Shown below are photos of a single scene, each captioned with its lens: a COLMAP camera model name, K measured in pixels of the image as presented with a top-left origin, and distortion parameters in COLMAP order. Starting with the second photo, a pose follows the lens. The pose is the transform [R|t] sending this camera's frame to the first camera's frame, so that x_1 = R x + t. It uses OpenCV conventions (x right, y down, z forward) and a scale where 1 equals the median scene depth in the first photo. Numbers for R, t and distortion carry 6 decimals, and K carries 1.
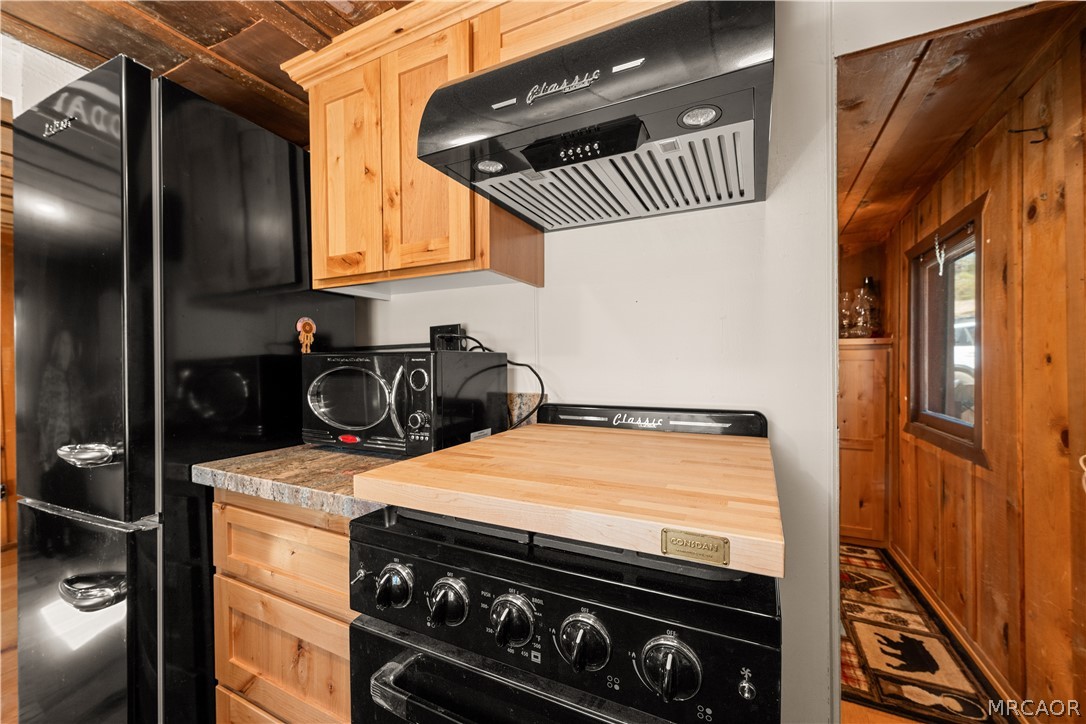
lens RADIAL K [[442.8, 0, 536.2], [0, 442.8, 370.5], [0, 0, 1]] dist [-0.002128, 0.000231]
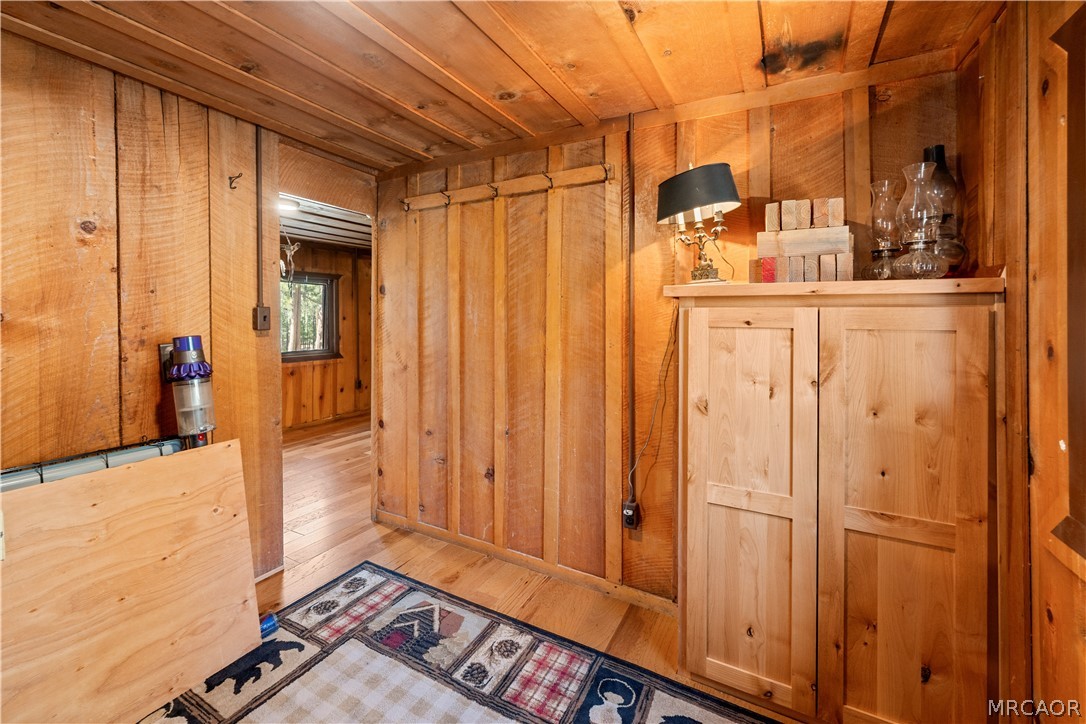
lens RADIAL K [[442.8, 0, 534.8], [0, 442.8, 320.1], [0, 0, 1]] dist [-0.002128, 0.000231]
pose [[0.999142, 0.004748, -0.041134, 0.391647], [-0.005235, 0.999917, -0.011738, -0.027567], [0.041075, 0.011943, 0.999085, 0.578034]]
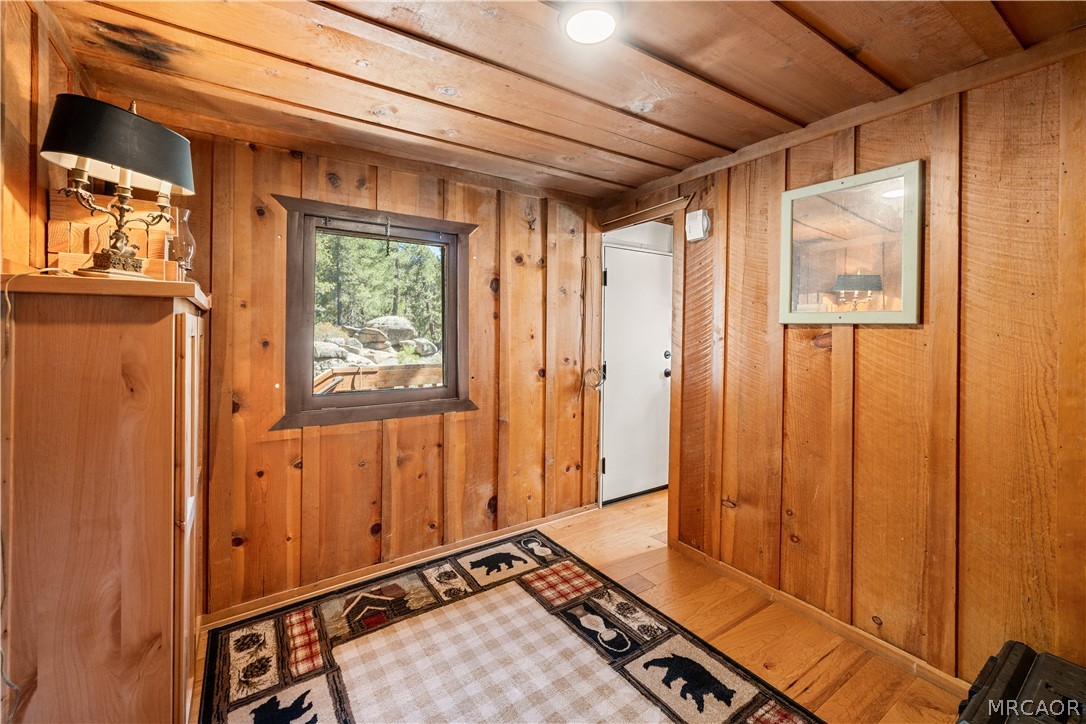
lens RADIAL K [[442.8, 0, 545.4], [0, 442.8, 328.8], [0, 0, 1]] dist [-0.002128, 0.000231]
pose [[-0.872998, -0.001270, 0.487722, 0.052695], [0.003117, 0.999962, 0.008183, -0.037003], [-0.487713, 0.008664, -0.872961, 1.316441]]
